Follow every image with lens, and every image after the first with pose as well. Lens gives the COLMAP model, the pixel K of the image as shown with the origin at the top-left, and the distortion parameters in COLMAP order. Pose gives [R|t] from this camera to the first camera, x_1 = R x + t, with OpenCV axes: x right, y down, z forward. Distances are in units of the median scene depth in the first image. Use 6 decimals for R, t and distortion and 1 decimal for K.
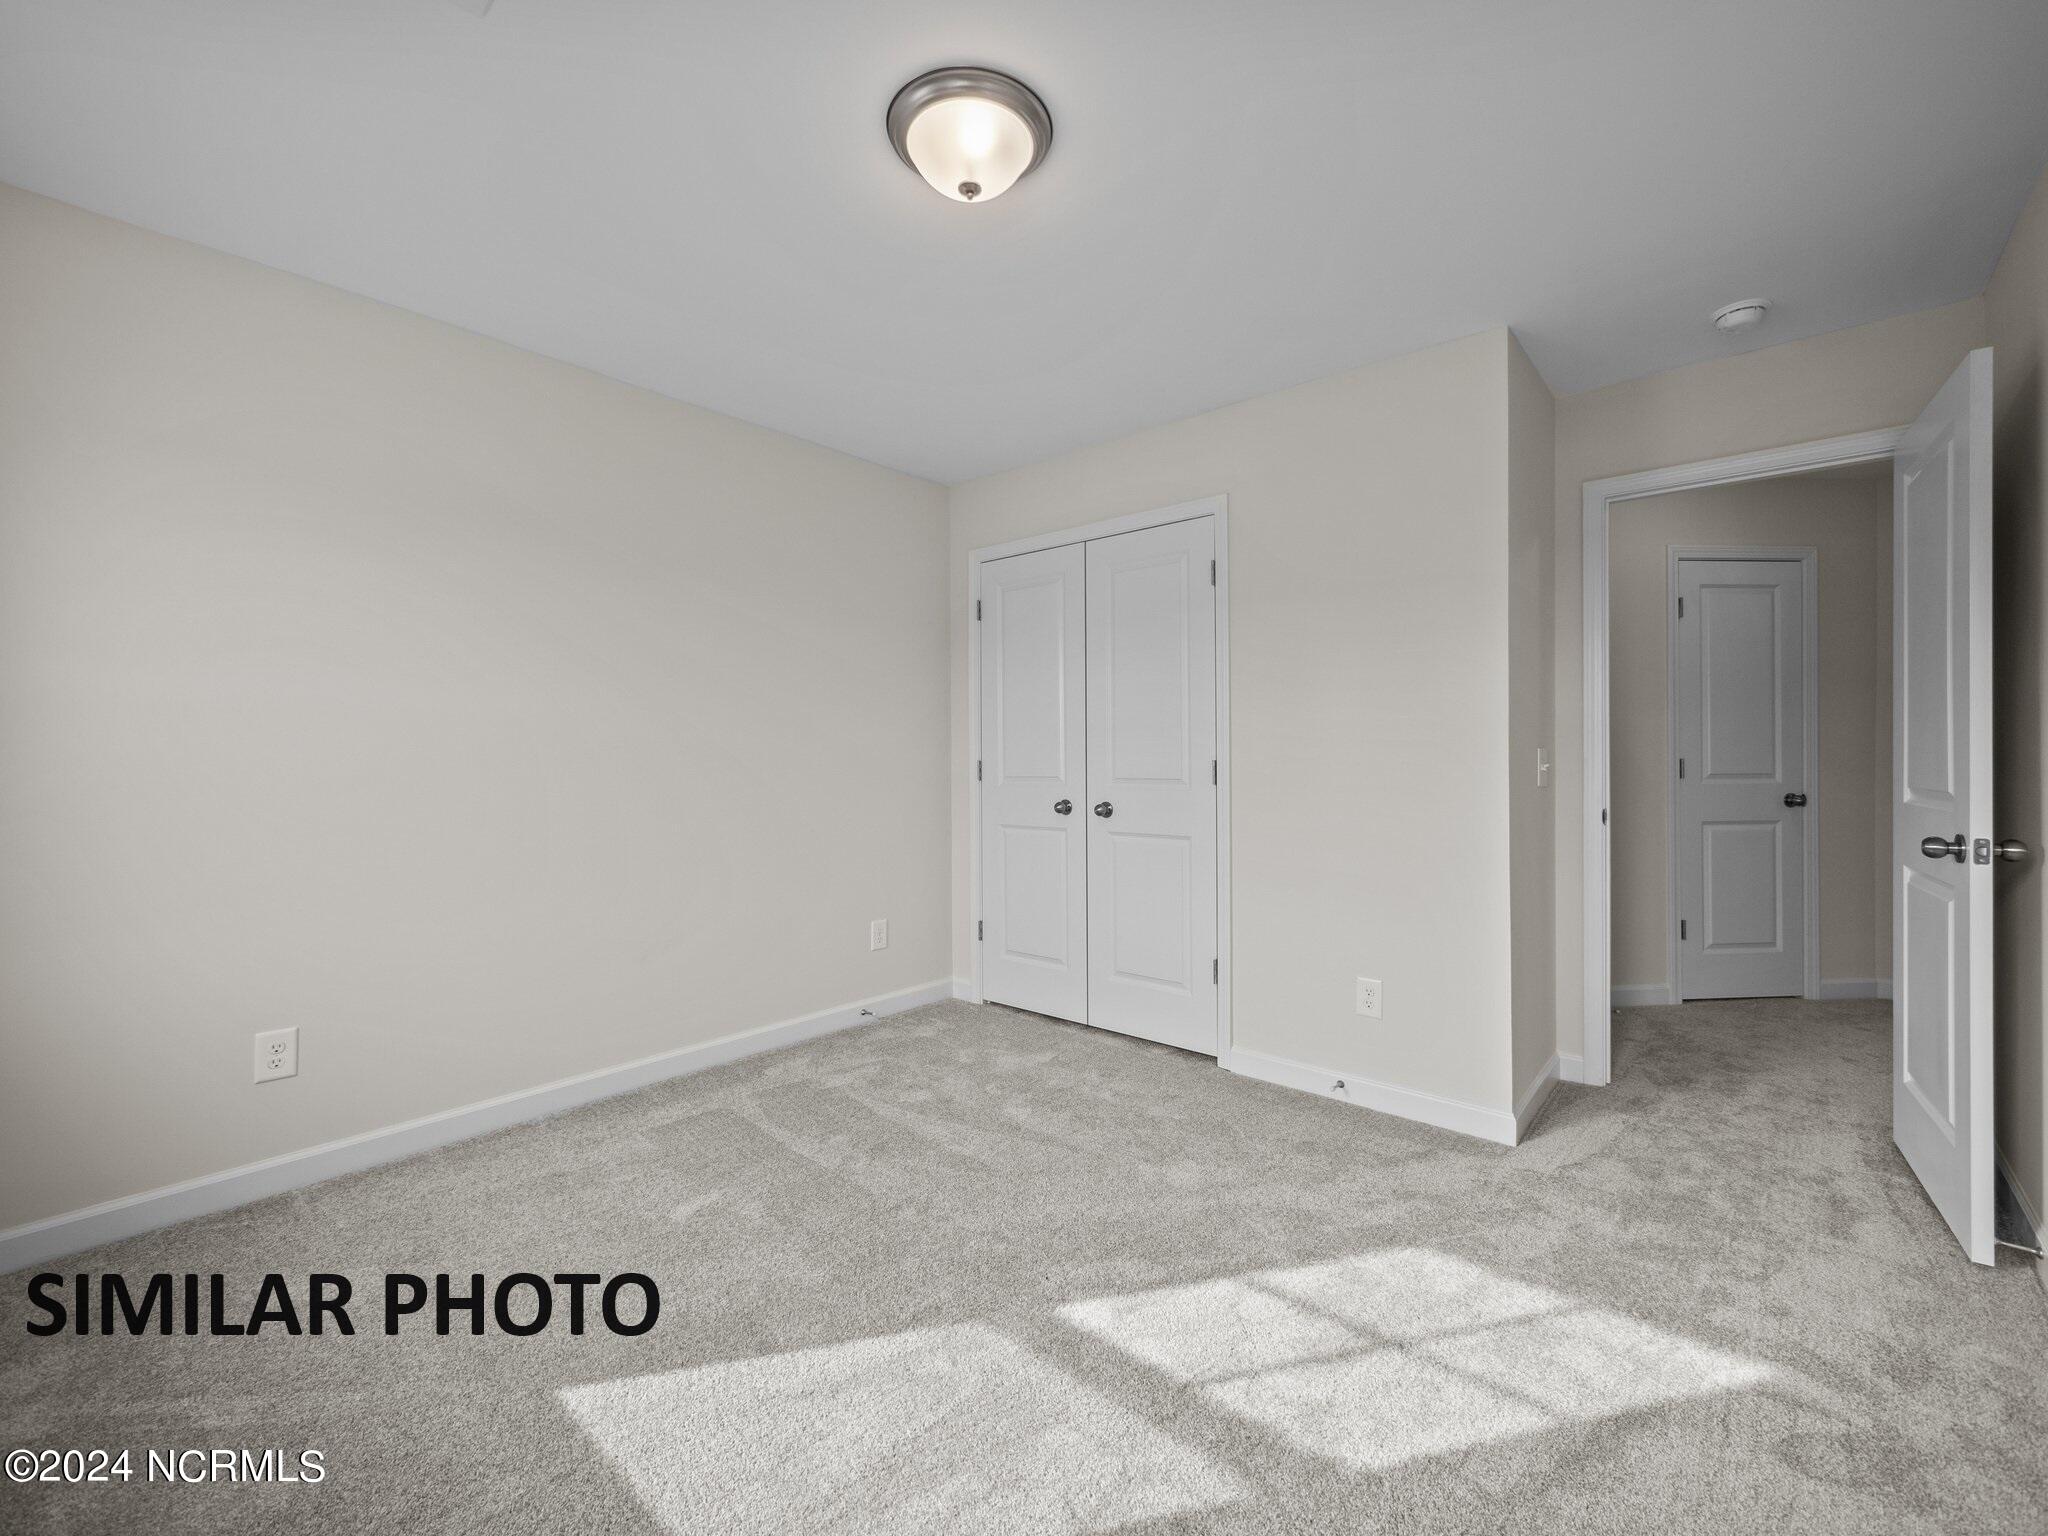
lens RADIAL K [[865.8, 0, 1026.0], [0, 865.8, 760.9], [0, 0, 1]] dist [-0.002100, 0.000104]
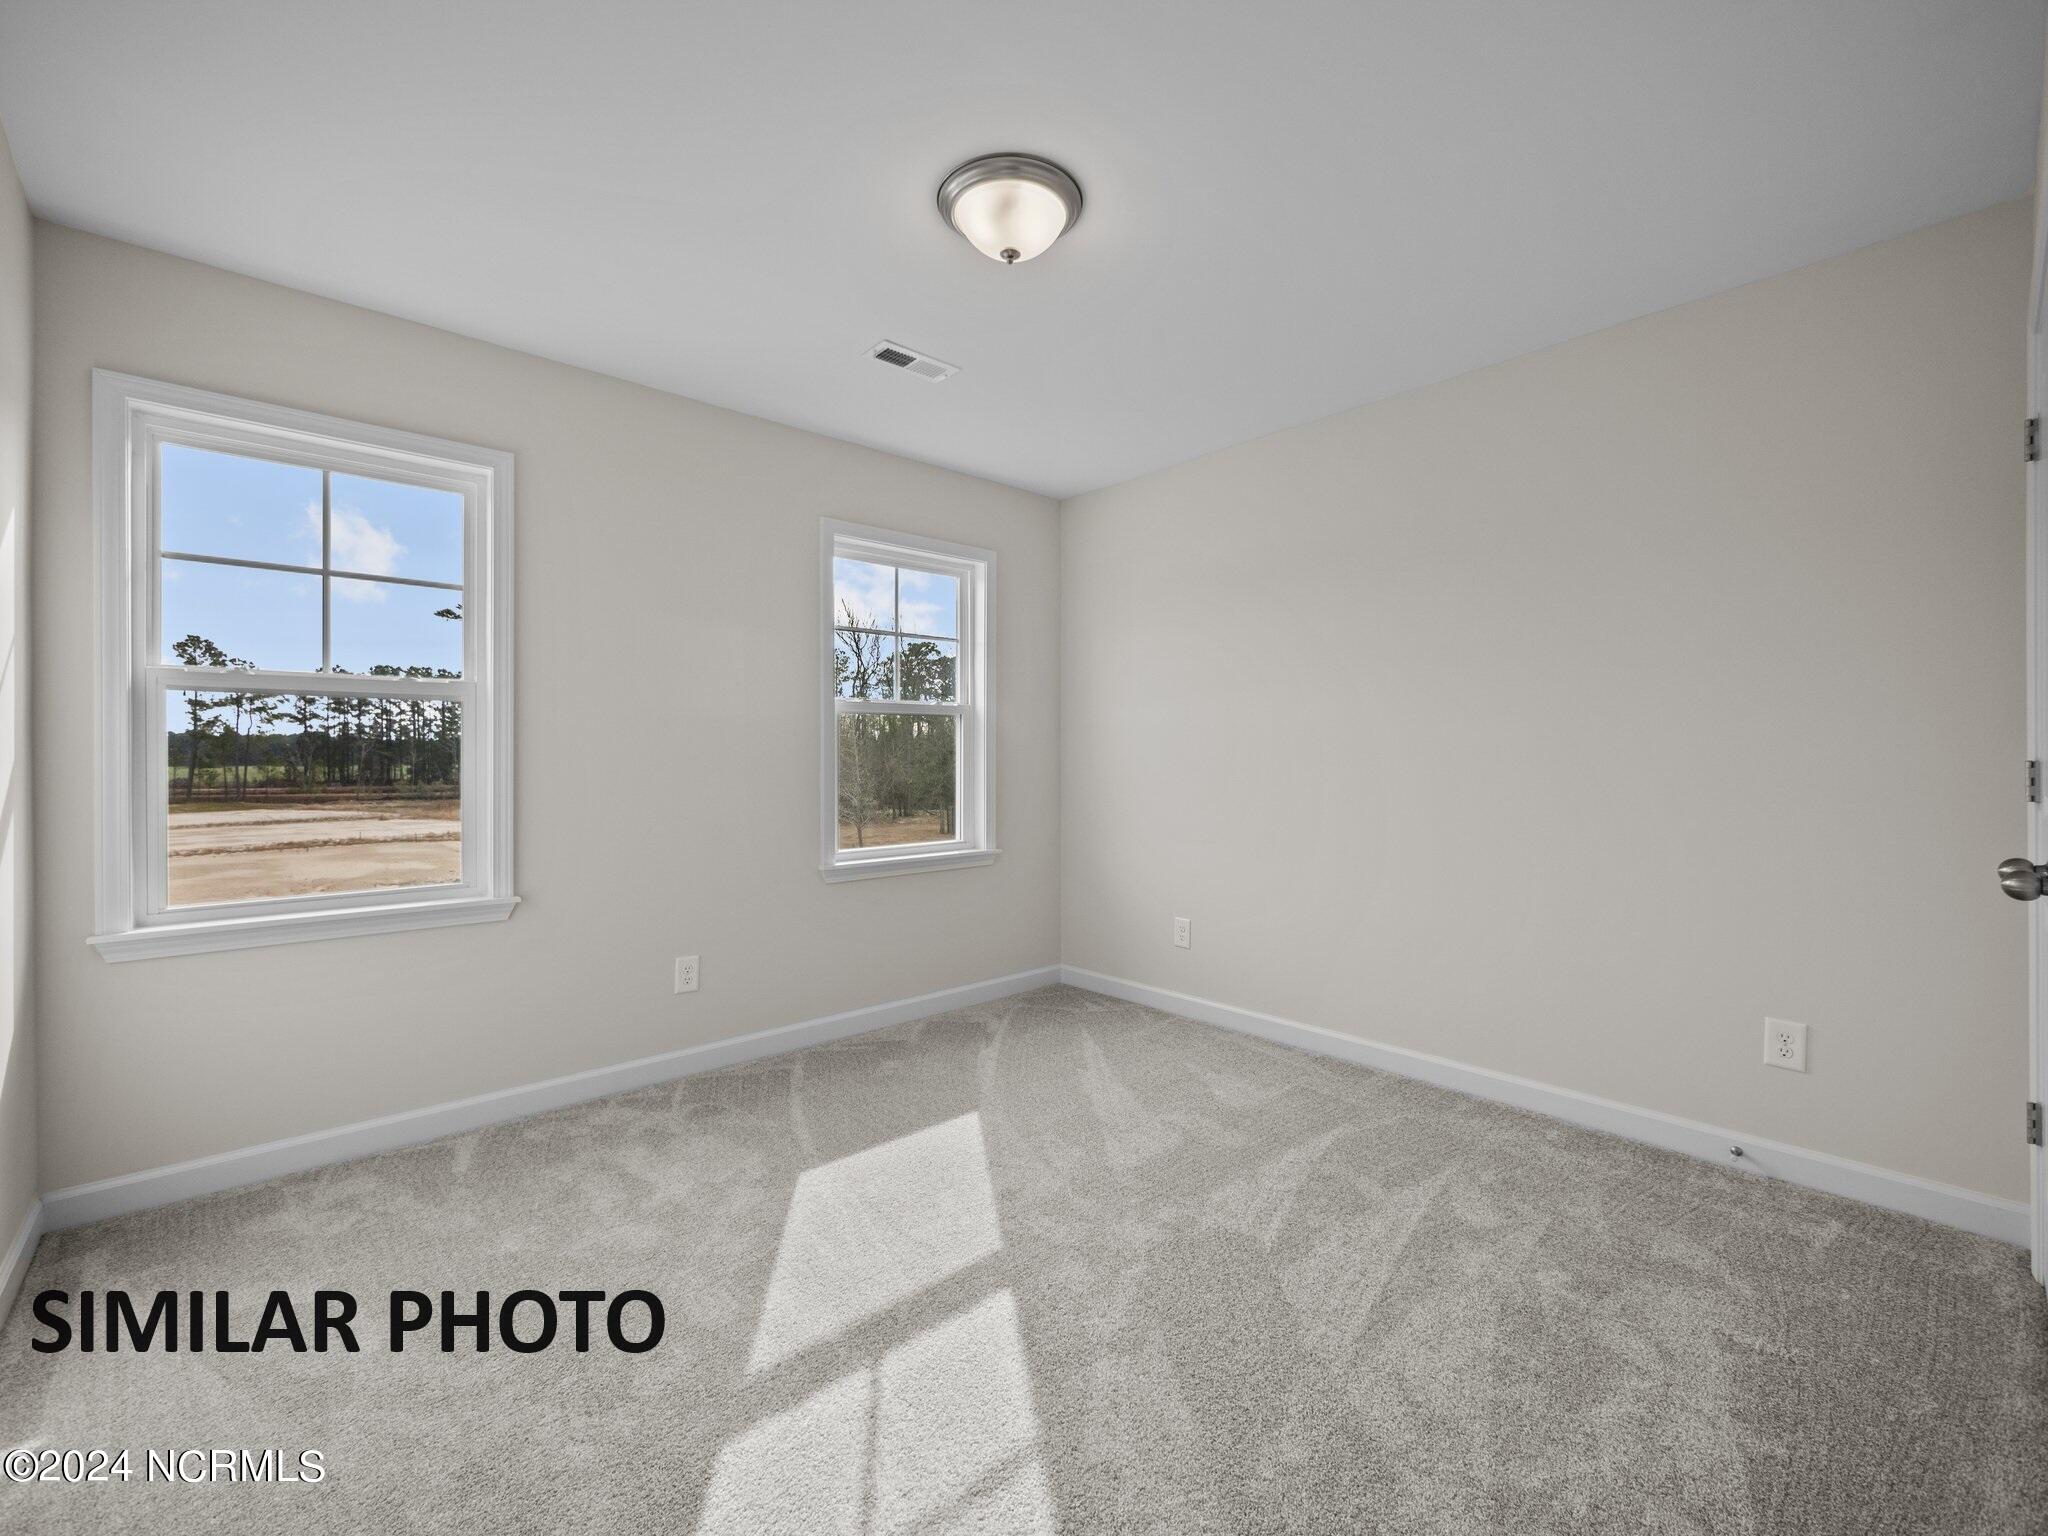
lens RADIAL K [[879.1, 0, 1013.8], [0, 879.1, 756.2], [0, 0, 1]] dist [-0.000706, -0.014000]
pose [[-0.131355, 0.010414, -0.991281, 0.521416], [0.003279, 0.999944, 0.010070, -0.011451], [0.991330, -0.001928, -0.131382, 0.550730]]
